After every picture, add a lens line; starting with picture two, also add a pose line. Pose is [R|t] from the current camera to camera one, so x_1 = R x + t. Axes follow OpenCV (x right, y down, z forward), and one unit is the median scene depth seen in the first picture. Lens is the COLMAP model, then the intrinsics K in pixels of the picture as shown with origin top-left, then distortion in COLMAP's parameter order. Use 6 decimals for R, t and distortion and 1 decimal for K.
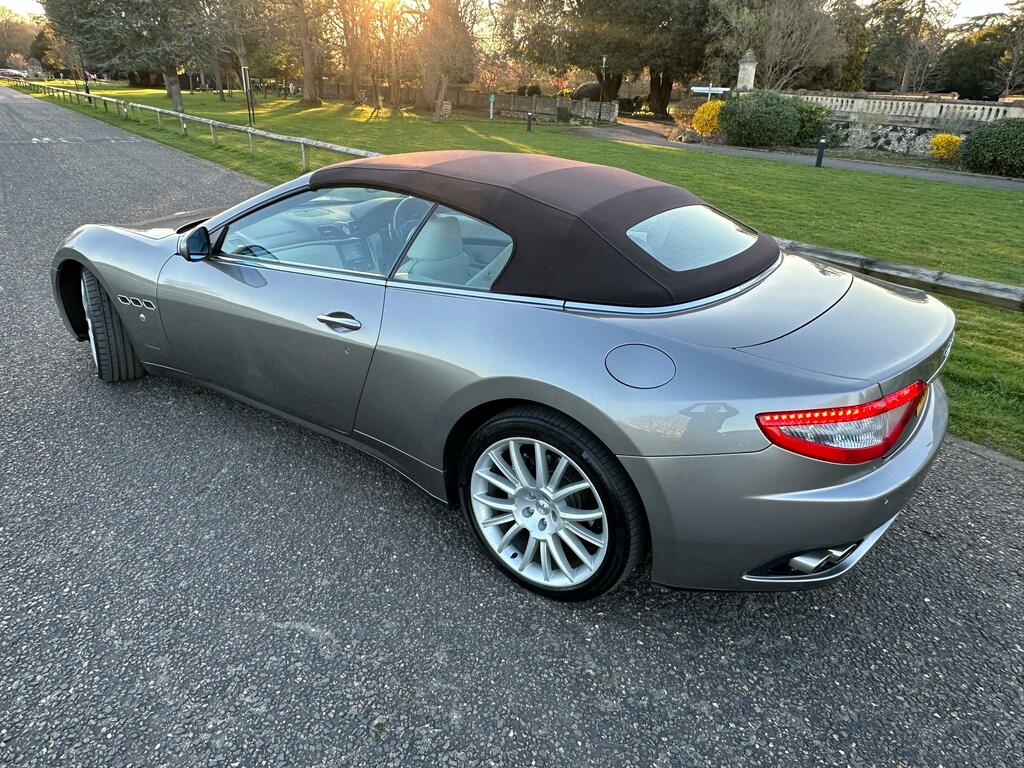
lens RADIAL K [[700.0, 0, 507.6], [0, 700.0, 390.5], [0, 0, 1]] dist [-0.005293, 0.001957]
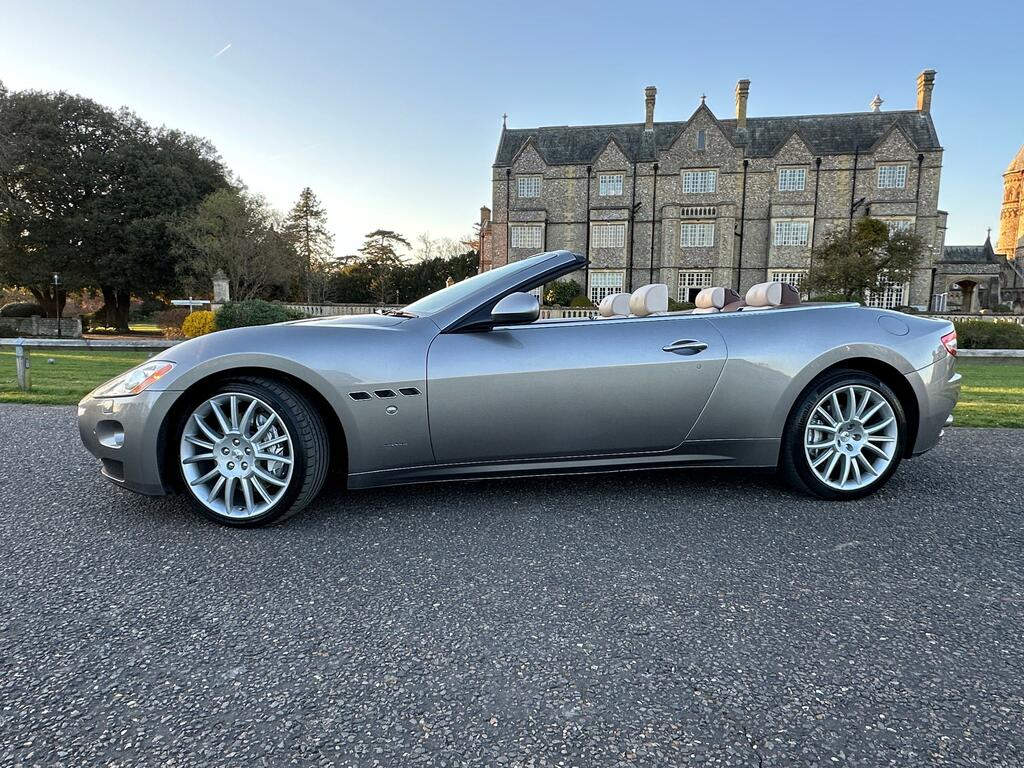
lens RADIAL K [[657.3, 0, 507.3], [0, 657.3, 390.1], [0, 0, 1]] dist [-0.003549, -0.000638]
pose [[0.685352, -0.104065, 0.720738, -0.119109], [0.307403, 0.938573, -0.156792, 0.005459], [-0.660149, 0.329014, 0.675243, 0.038594]]
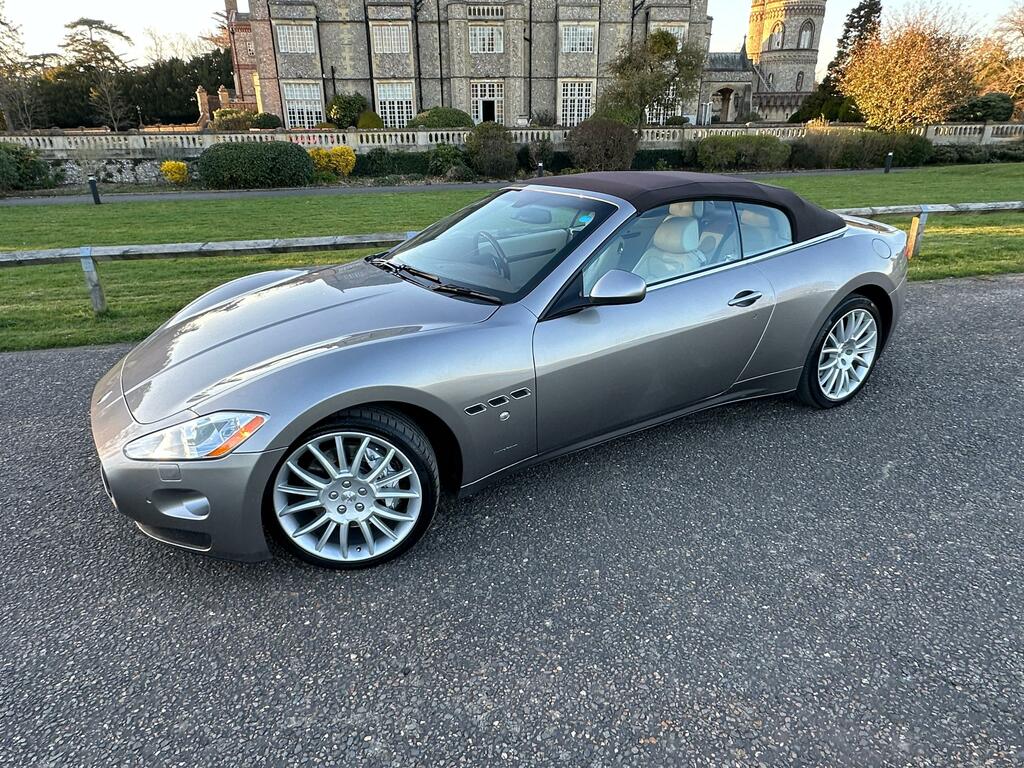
lens RADIAL K [[656.2, 0, 511.4], [0, 656.2, 388.8], [0, 0, 1]] dist [-0.004935, 0.001860]
pose [[0.400279, -0.380094, 0.833850, -0.133930], [0.398393, 0.891616, 0.215182, -0.034510], [-0.825264, 0.246067, 0.508321, 0.069477]]
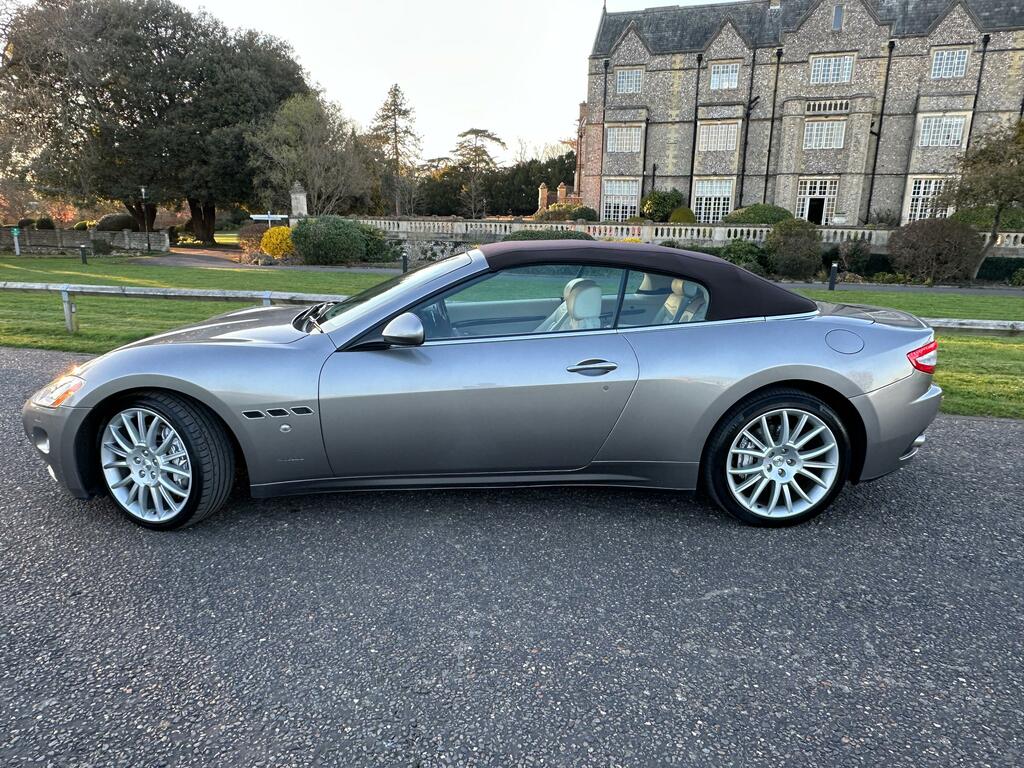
lens RADIAL K [[700.0, 0, 507.6], [0, 700.0, 390.5], [0, 0, 1]] dist [-0.005293, 0.001957]
pose [[0.787256, -0.167312, 0.593493, -0.096742], [0.263601, 0.961422, -0.078626, -0.000414], [-0.557442, 0.218344, 0.800989, 0.010711]]
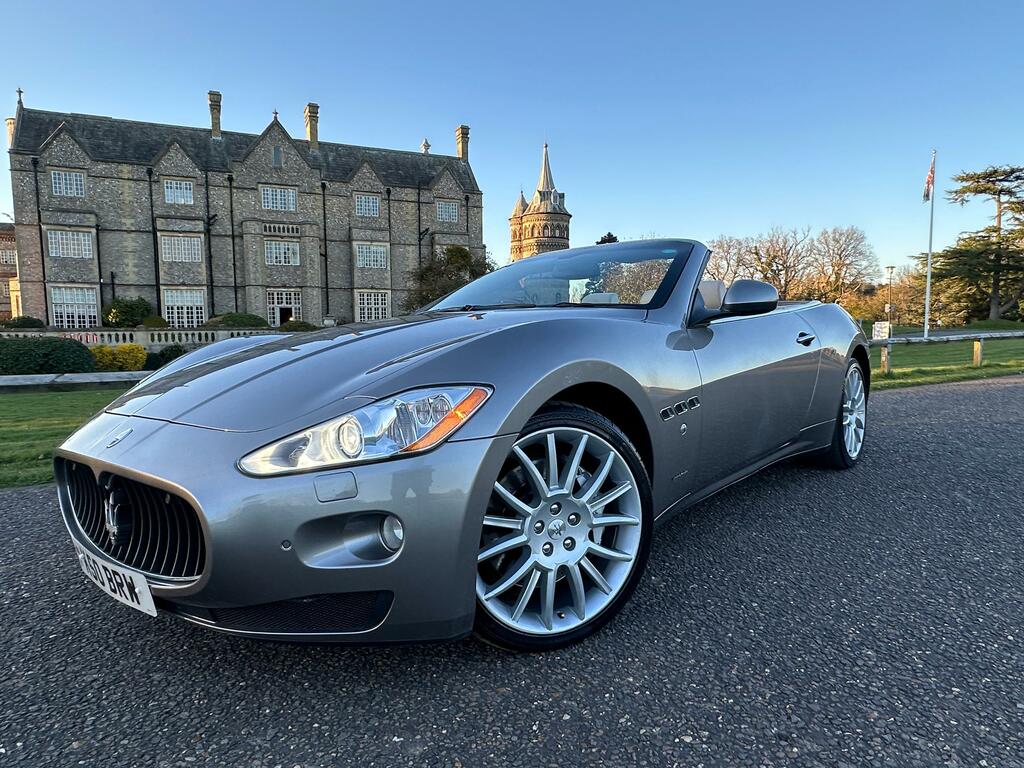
lens RADIAL K [[656.2, 0, 511.4], [0, 656.2, 388.8], [0, 0, 1]] dist [-0.004935, 0.001860]
pose [[0.082204, -0.111224, 0.990390, -0.134685], [0.426075, 0.902280, 0.065964, -0.029393], [-0.900945, 0.416558, 0.121561, 0.123305]]
